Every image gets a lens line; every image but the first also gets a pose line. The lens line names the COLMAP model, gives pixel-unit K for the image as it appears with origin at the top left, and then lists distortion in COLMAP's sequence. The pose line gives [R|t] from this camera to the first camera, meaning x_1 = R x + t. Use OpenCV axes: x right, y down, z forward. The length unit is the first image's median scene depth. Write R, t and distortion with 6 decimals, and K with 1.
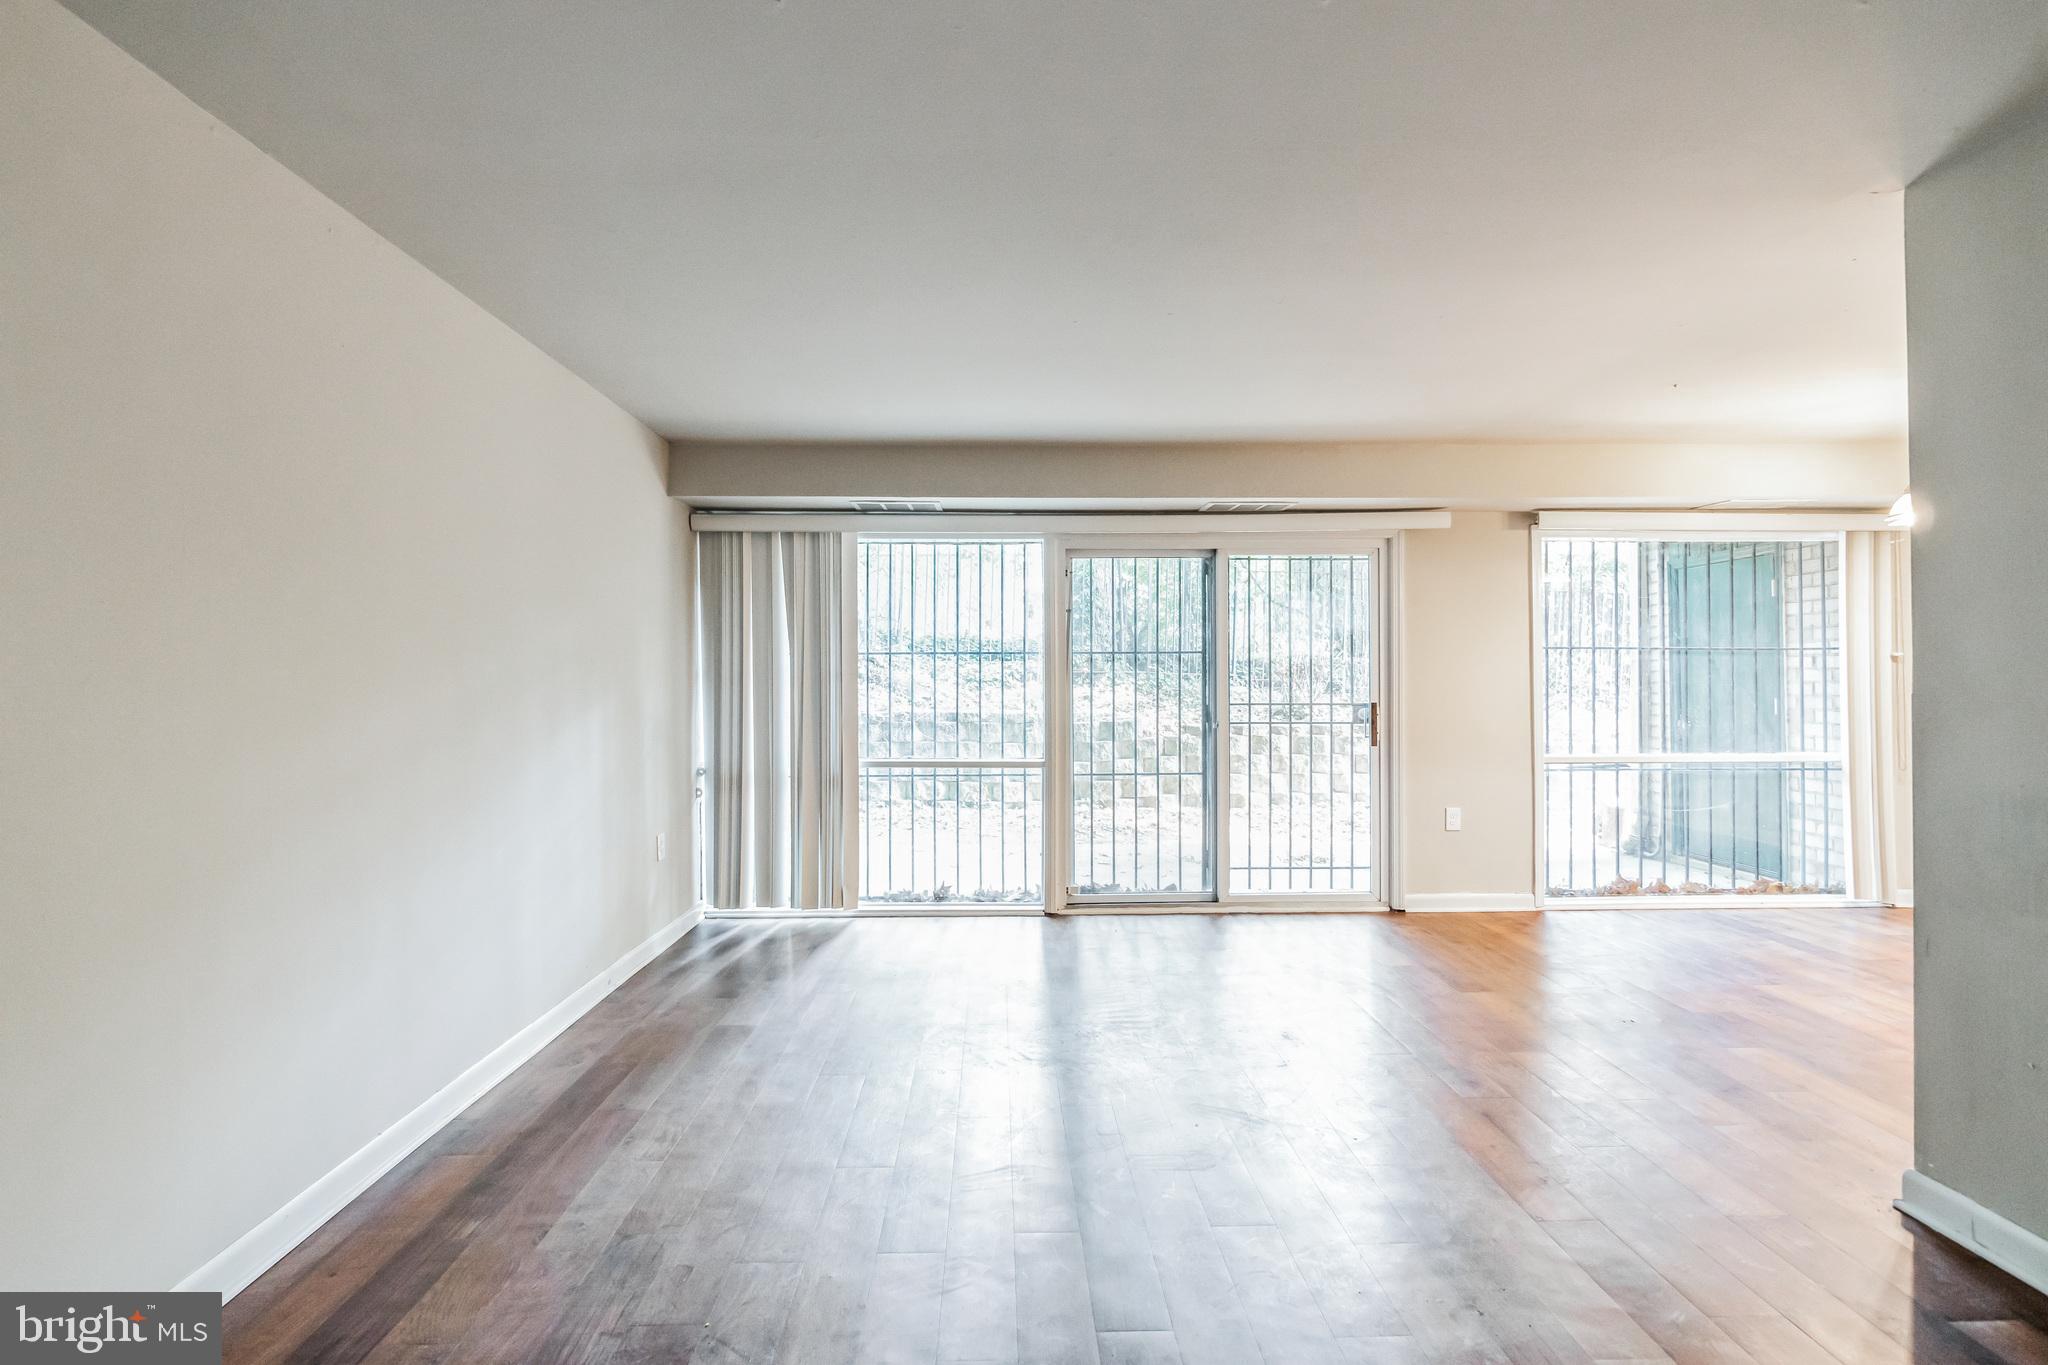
lens RADIAL K [[875.8, 0, 1009.2], [0, 875.8, 664.6], [0, 0, 1]] dist [-0.002710, -0.000428]
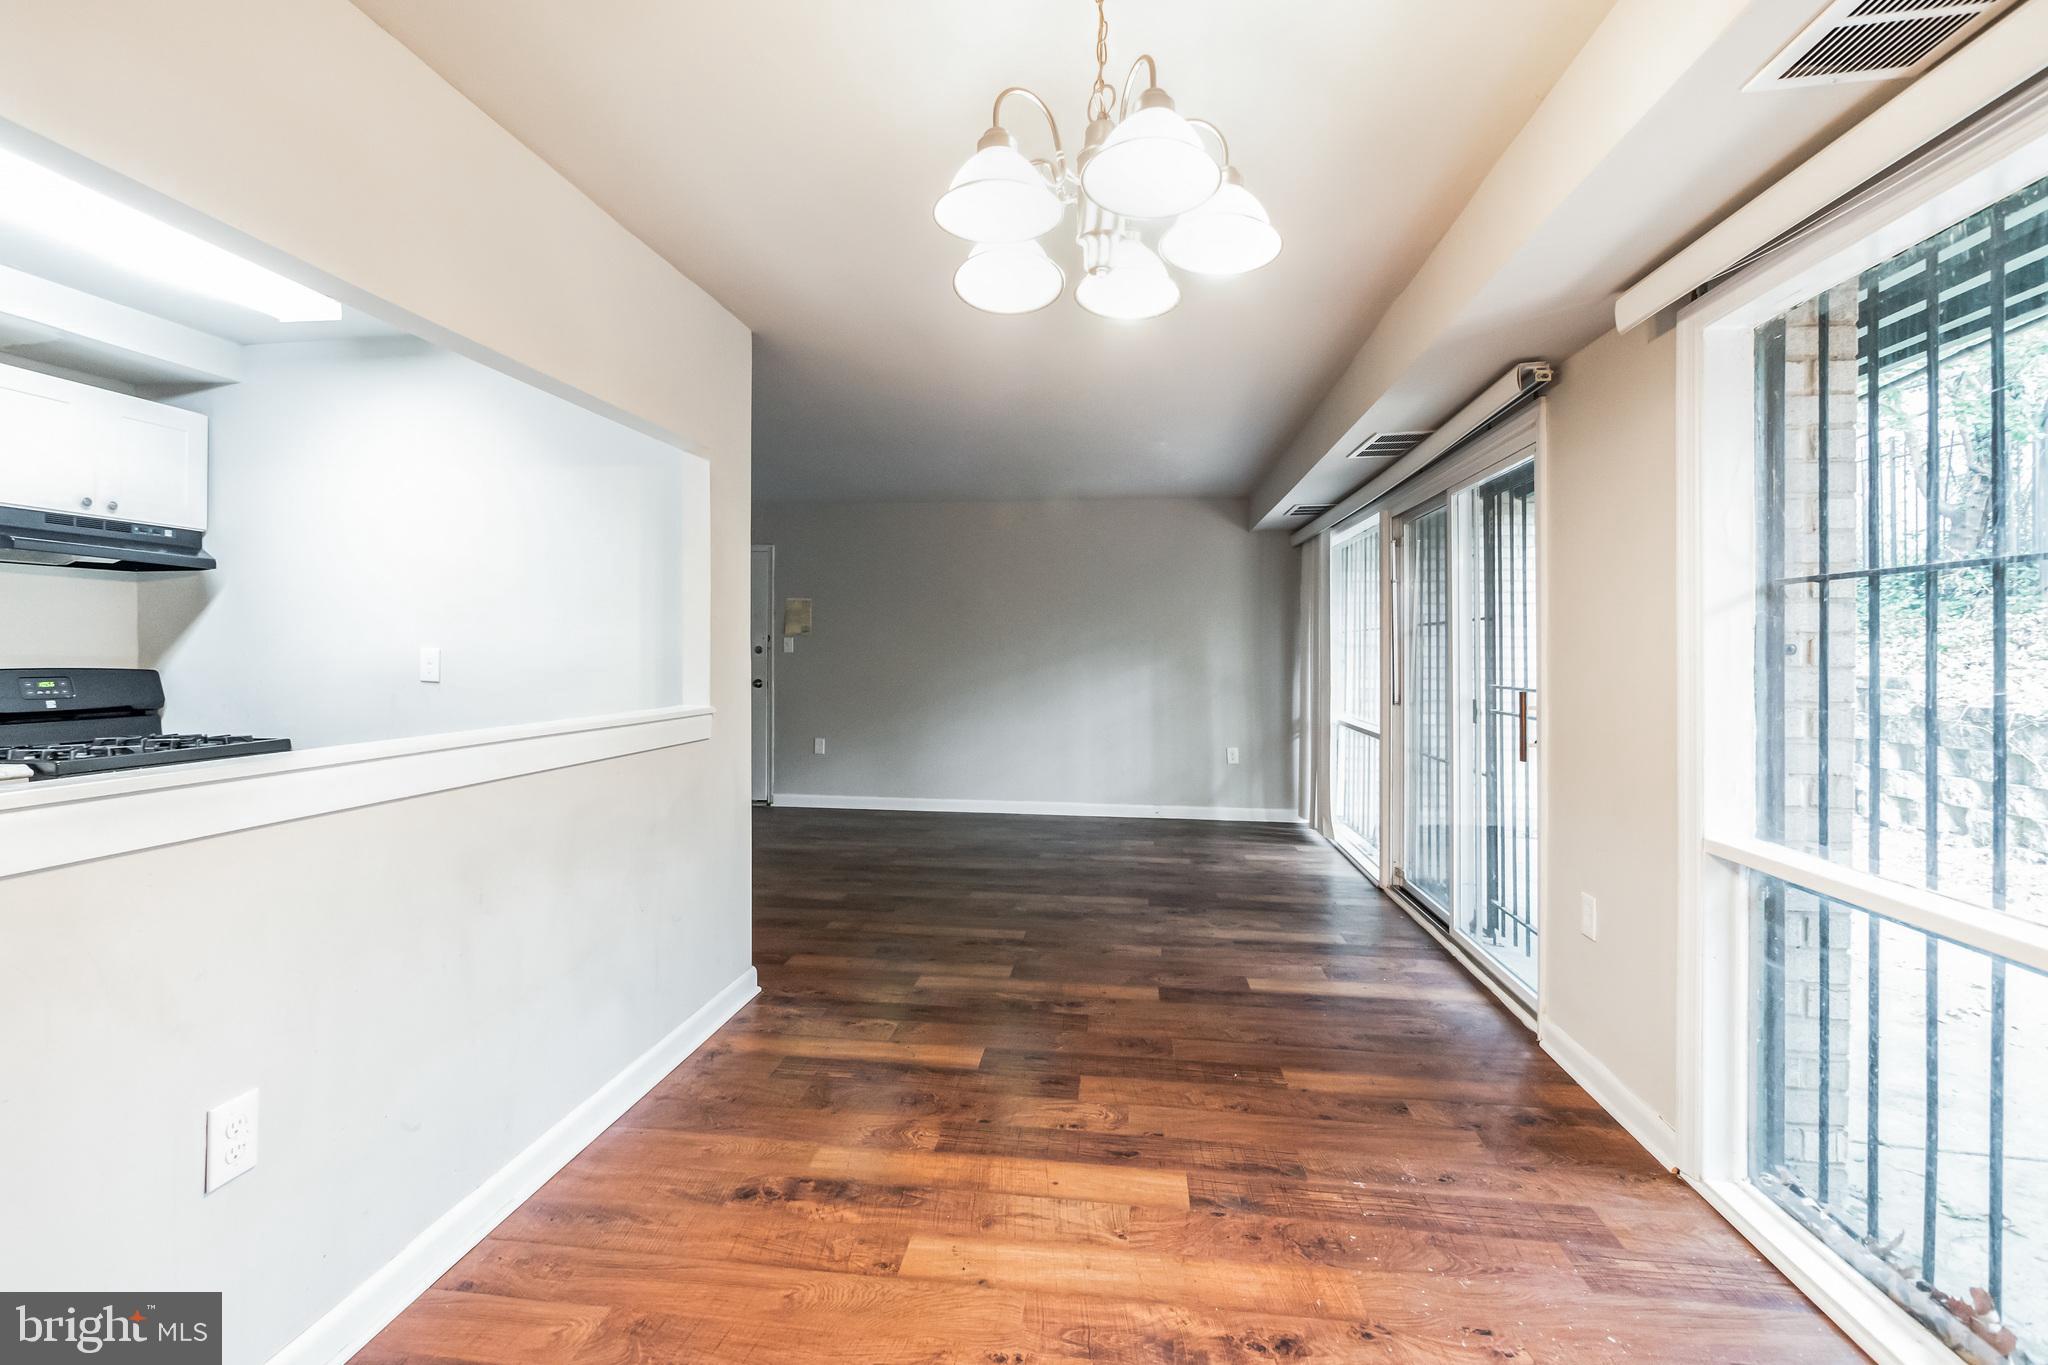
lens RADIAL K [[894.3, 0, 1017.4], [0, 894.3, 648.5], [0, 0, 1]] dist [-0.000882, 0.000170]
pose [[-0.140645, 0.000927, -0.990060, 1.072128], [0.012751, 0.999918, -0.000875, 0.007827], [0.989978, -0.012747, -0.140645, 0.714769]]
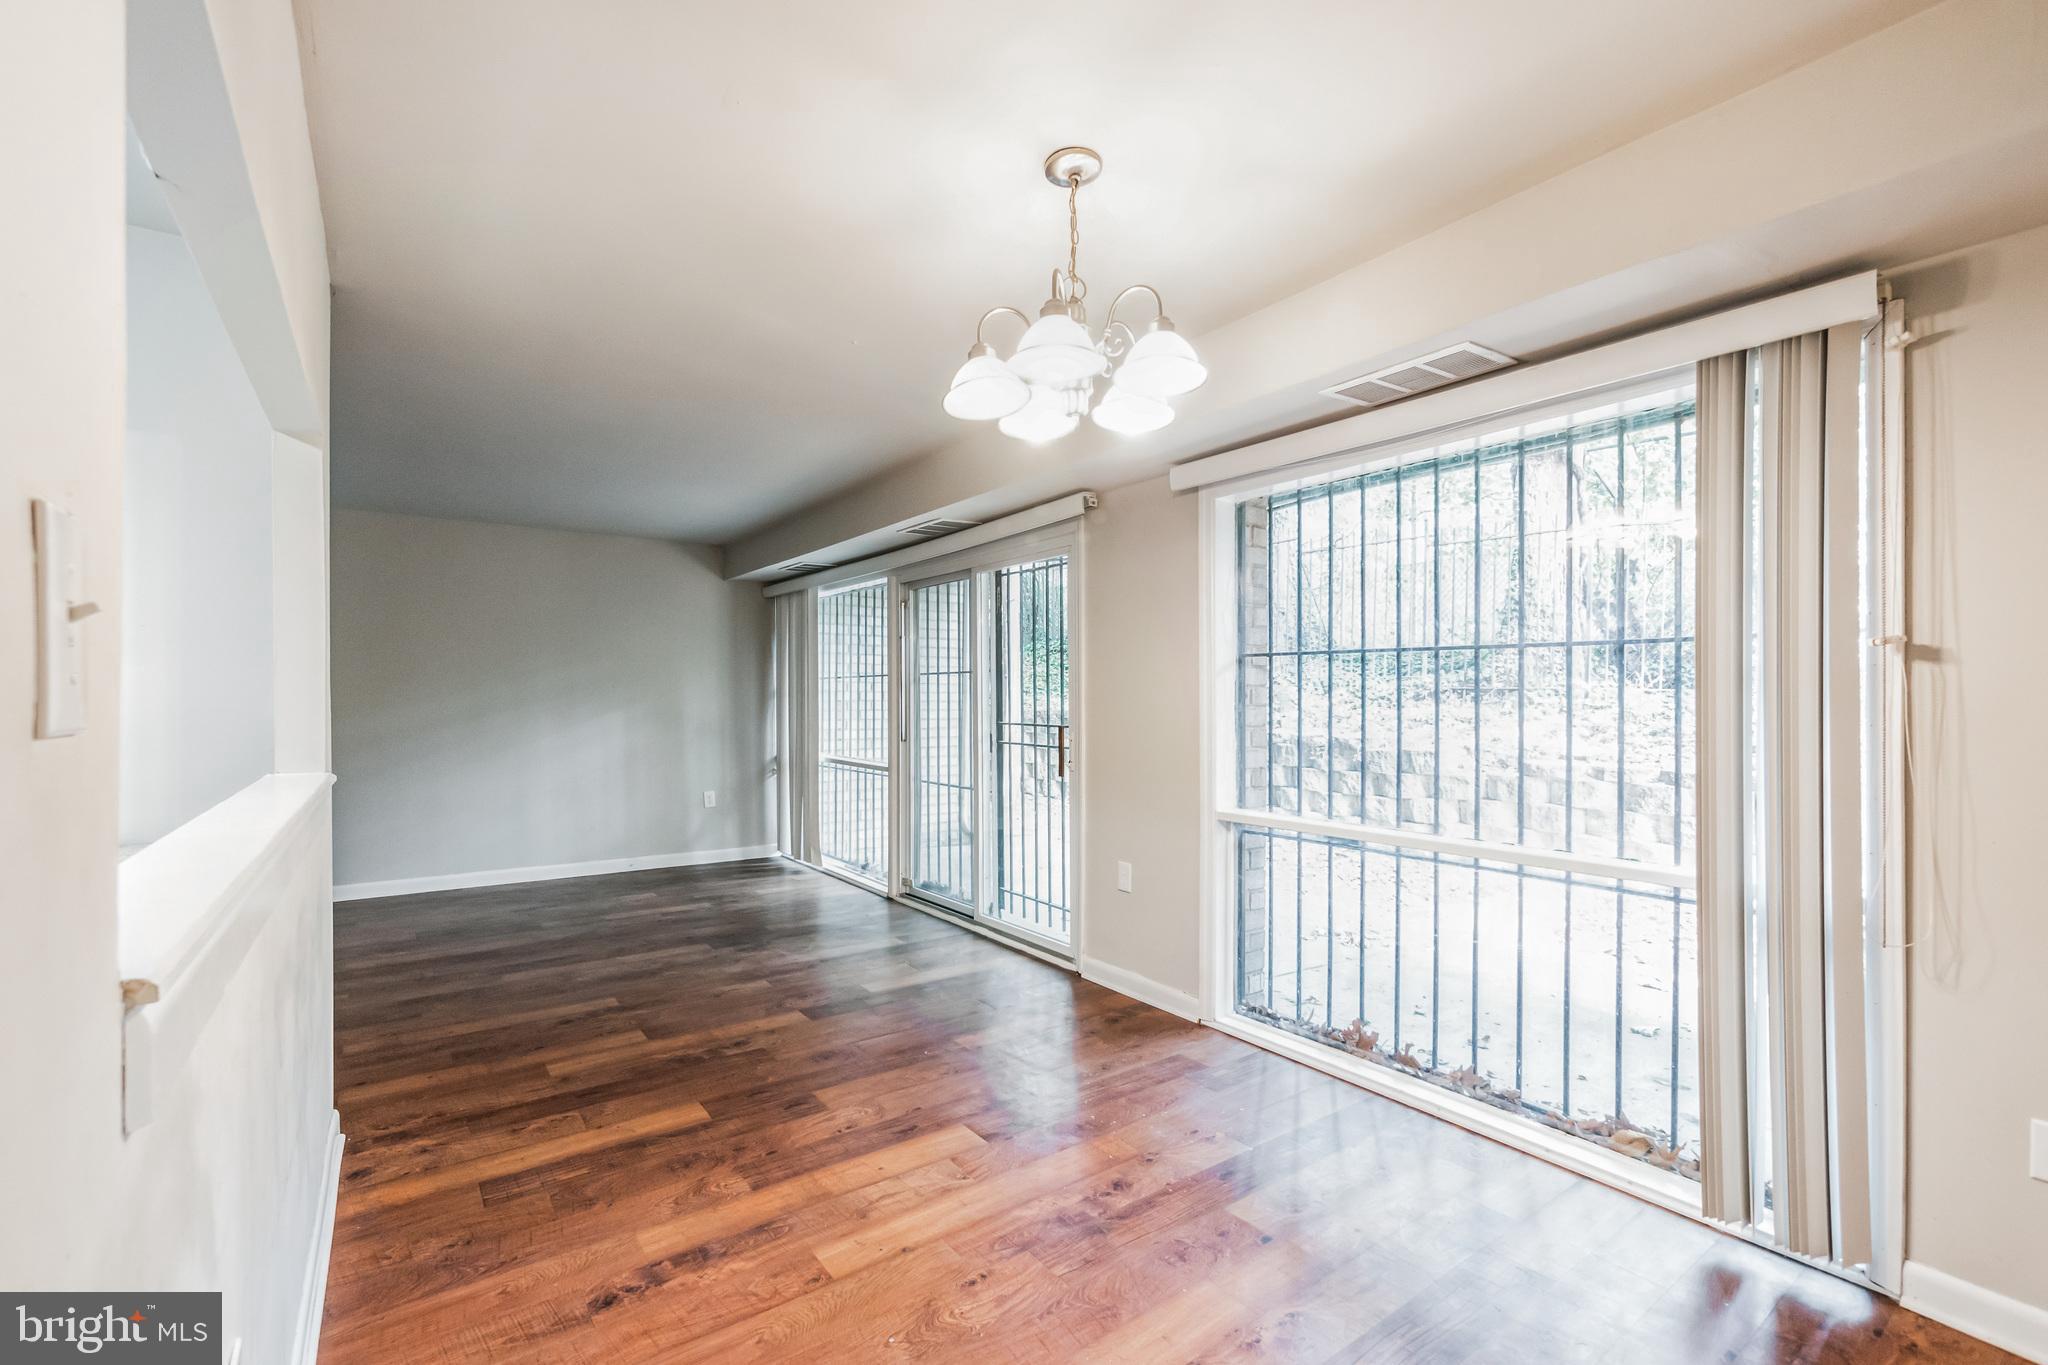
lens RADIAL K [[889.1, 0, 1034.4], [0, 889.1, 687.6], [0, 0, 1]] dist [-0.001156, 0.000144]
pose [[0.580125, -0.002844, -0.814522, 1.087227], [0.009753, 0.999946, 0.003455, 0.002355], [0.814469, -0.009948, 0.580122, 0.457658]]
